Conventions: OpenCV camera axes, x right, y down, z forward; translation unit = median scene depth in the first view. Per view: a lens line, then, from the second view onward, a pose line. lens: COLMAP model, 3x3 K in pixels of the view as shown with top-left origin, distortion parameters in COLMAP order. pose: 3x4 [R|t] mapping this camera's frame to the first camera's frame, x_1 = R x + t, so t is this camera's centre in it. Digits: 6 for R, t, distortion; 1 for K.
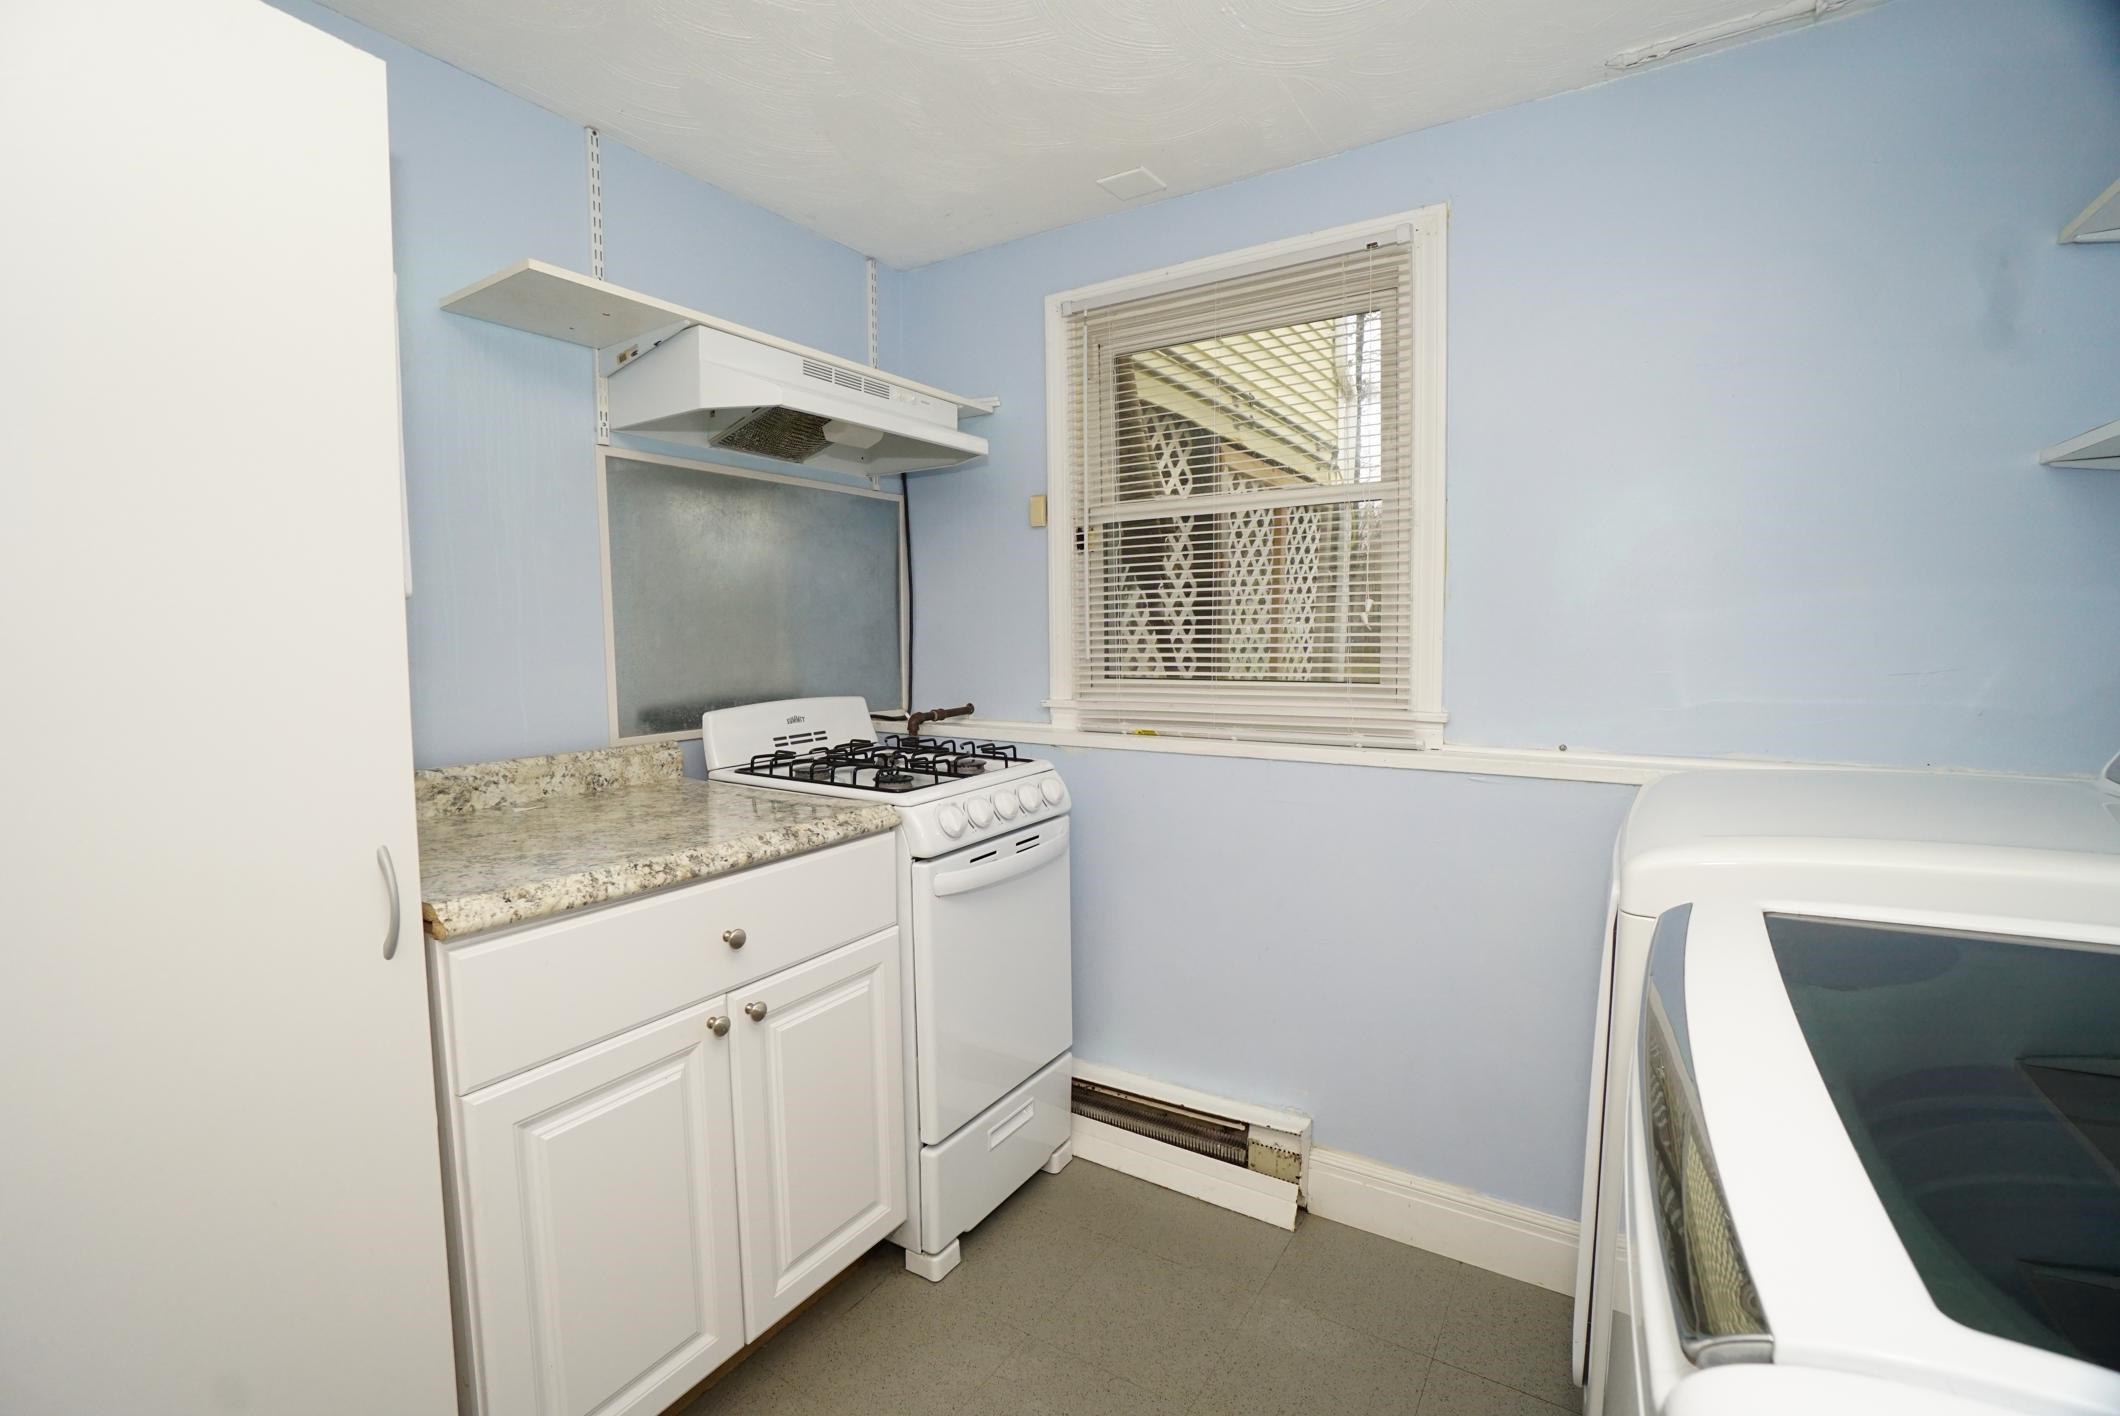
lens RADIAL K [[934.7, 0, 1051.8], [0, 934.7, 717.5], [0, 0, 1]] dist [-0.065666, 0.023781]
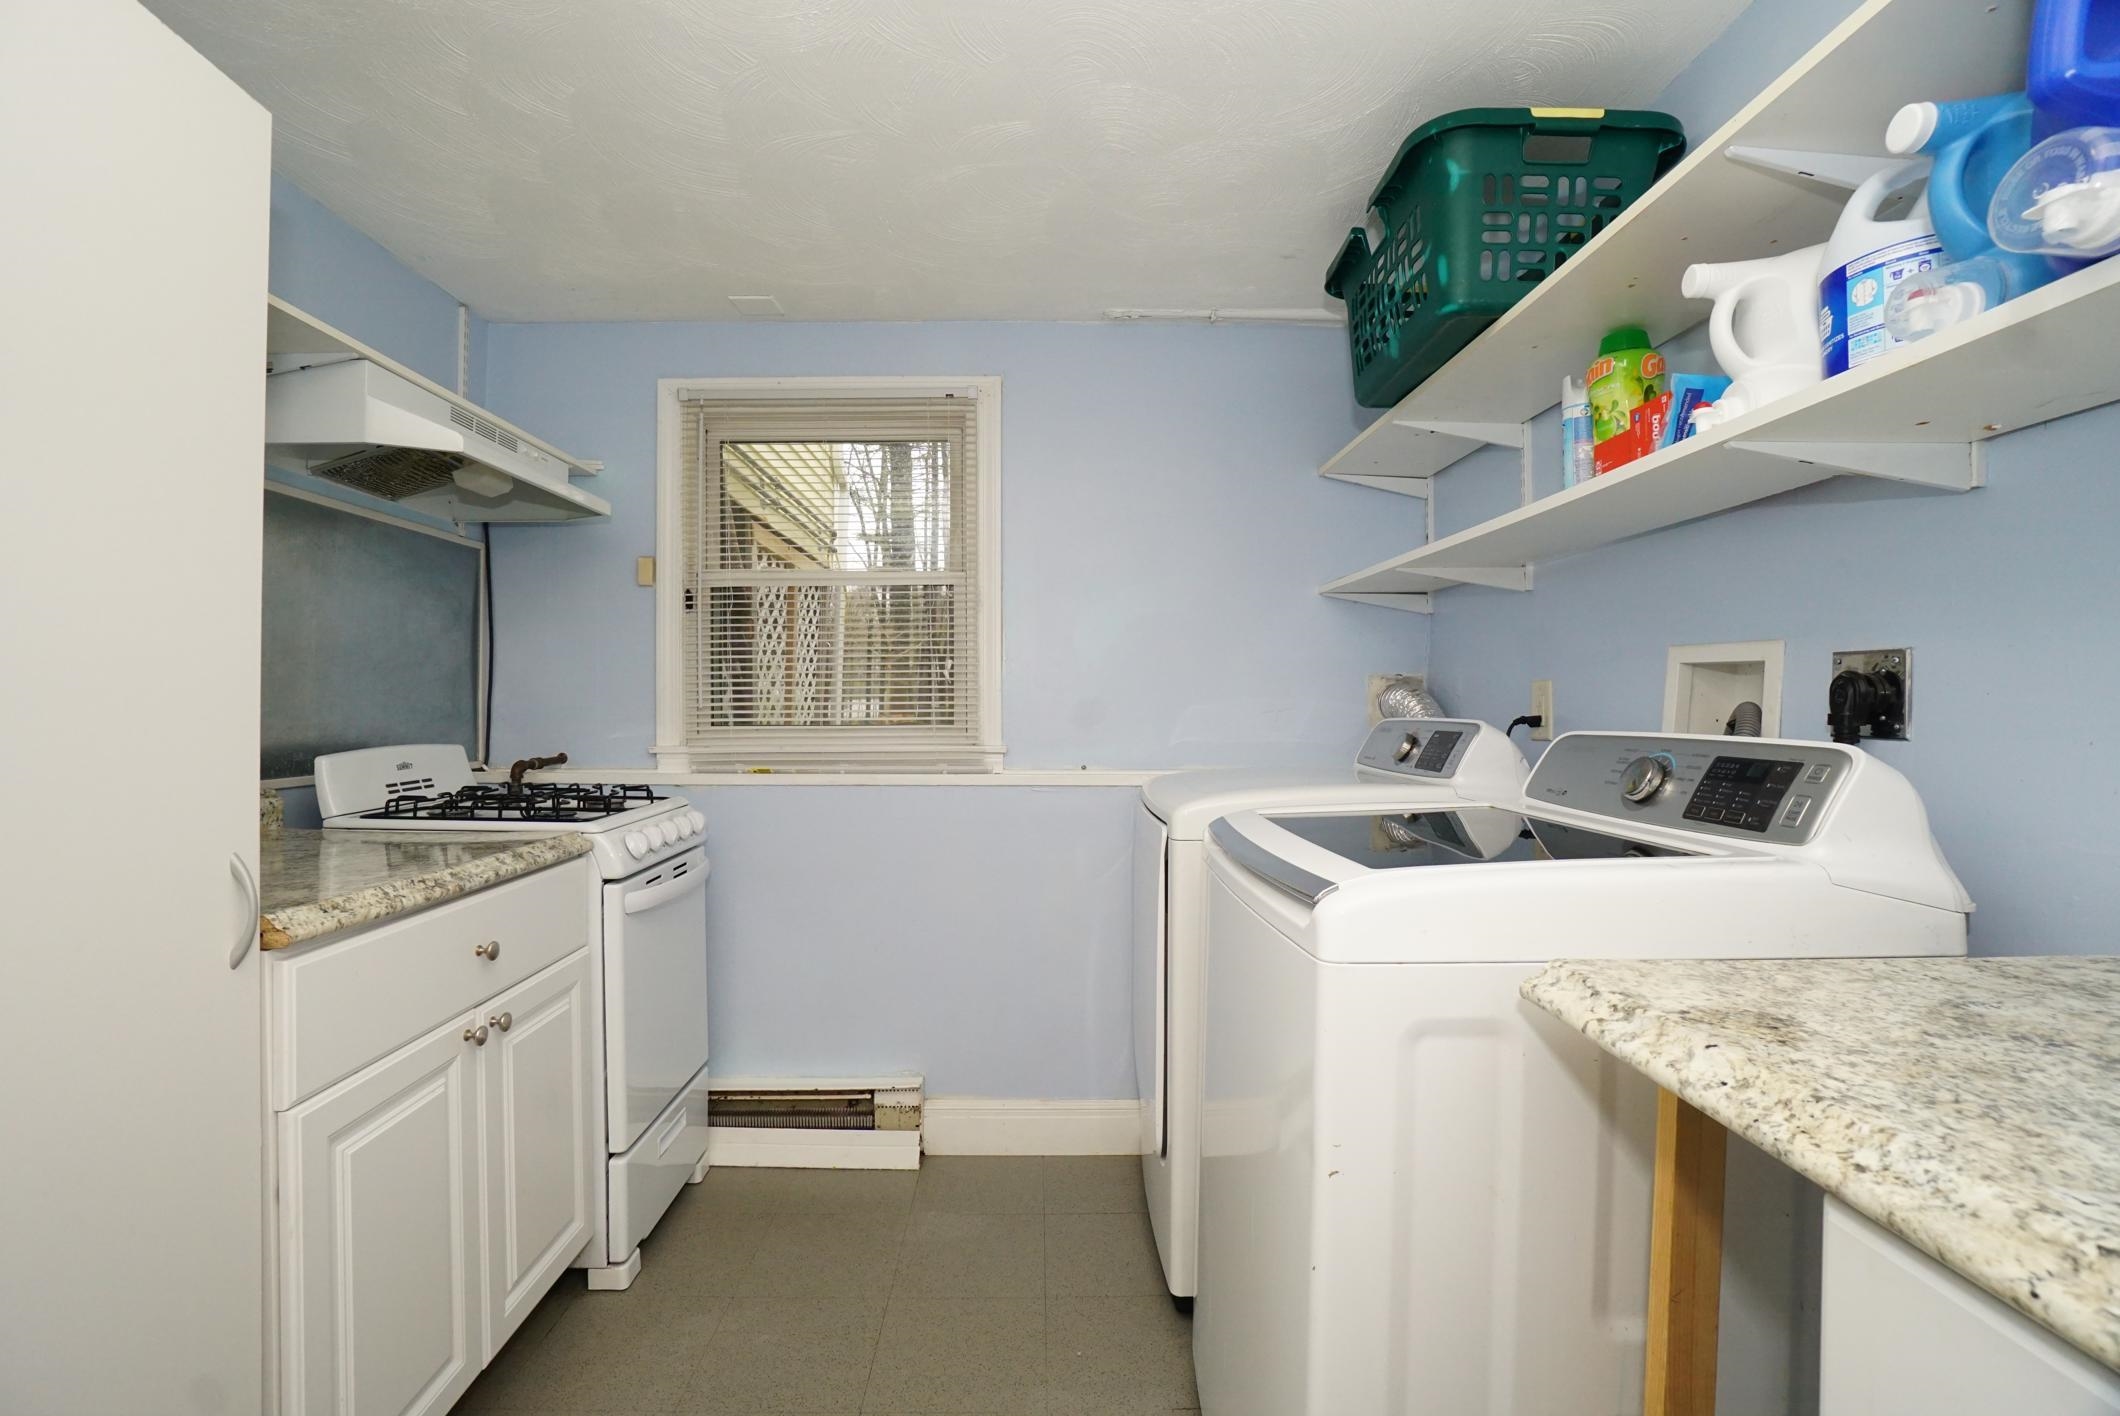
lens RADIAL K [[934.7, 0, 1051.8], [0, 934.7, 717.5], [0, 0, 1]] dist [-0.065666, 0.023781]
pose [[0.833590, 0.002111, 0.552379, -0.260119], [0.041649, 0.996906, -0.066661, 0.046673], [-0.550811, 0.078573, 0.830923, -0.163722]]
